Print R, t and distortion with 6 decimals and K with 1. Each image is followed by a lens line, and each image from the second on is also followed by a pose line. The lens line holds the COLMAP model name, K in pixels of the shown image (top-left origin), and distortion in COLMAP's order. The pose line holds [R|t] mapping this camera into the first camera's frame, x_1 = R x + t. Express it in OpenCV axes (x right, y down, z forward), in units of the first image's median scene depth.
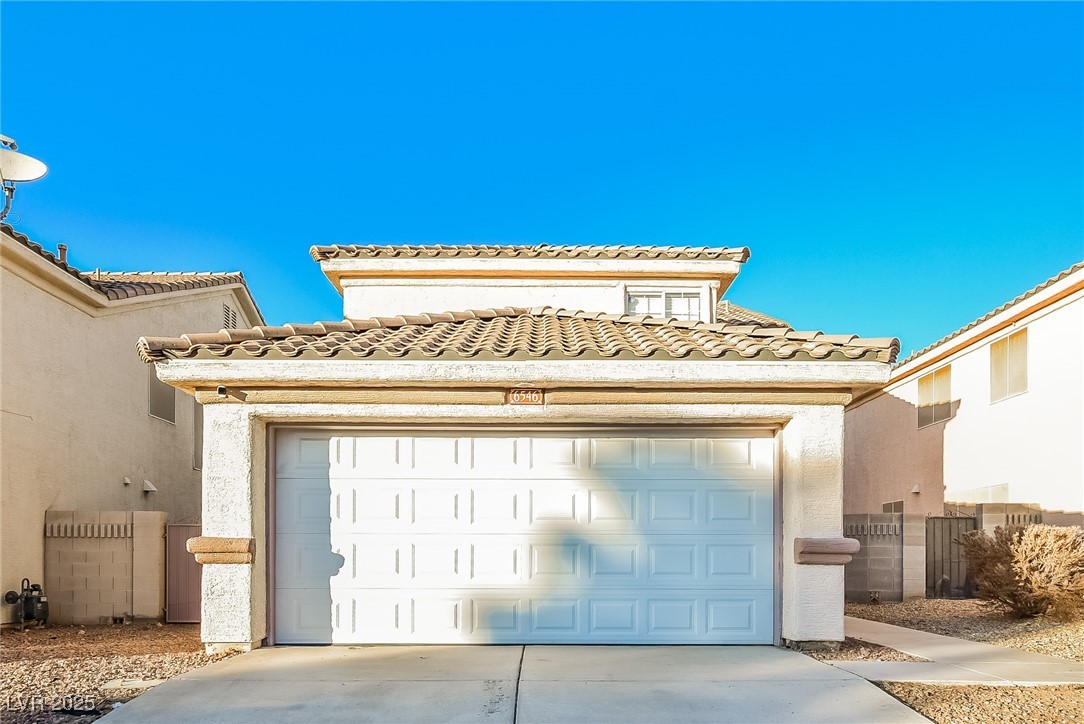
lens RADIAL K [[728.2, 0, 537.4], [0, 728.2, 463.5], [0, 0, 1]] dist [0.004214, -0.004192]
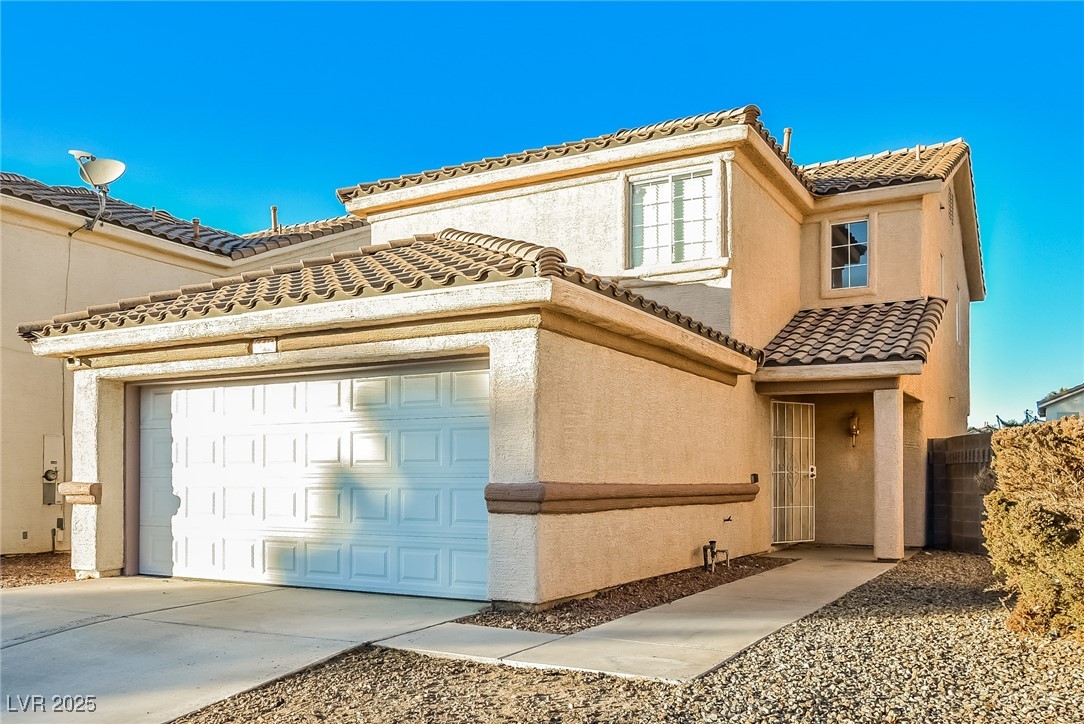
lens RADIAL K [[871.3, 0, 543.5], [0, 871.3, 363.8], [0, 0, 1]] dist [0.002370, -0.003409]
pose [[0.877053, -0.064178, -0.476087, 0.868617], [0.060707, 0.997898, -0.022683, -0.013096], [0.476542, -0.009007, 0.879105, 0.096481]]
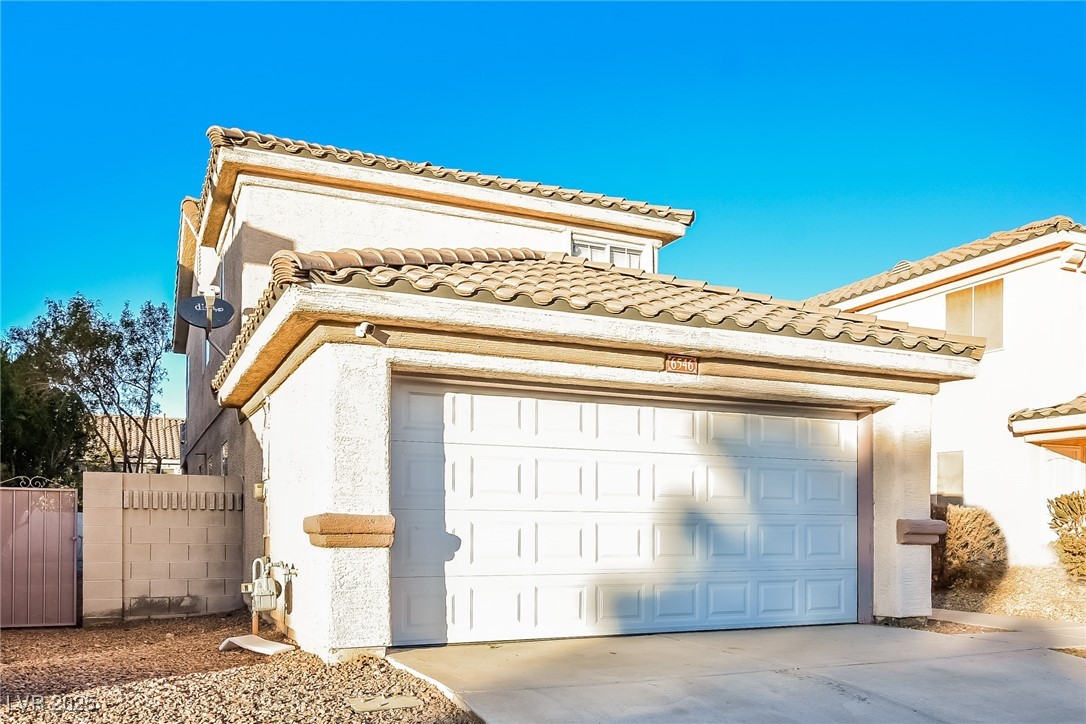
lens RADIAL K [[872.9, 0, 536.0], [0, 872.9, 404.7], [0, 0, 1]] dist [0.002370, -0.003409]
pose [[0.915856, 0.057734, 0.397334, -0.591294], [-0.051415, 0.998324, -0.026548, -0.001644], [-0.398201, 0.003885, 0.917290, 0.051936]]
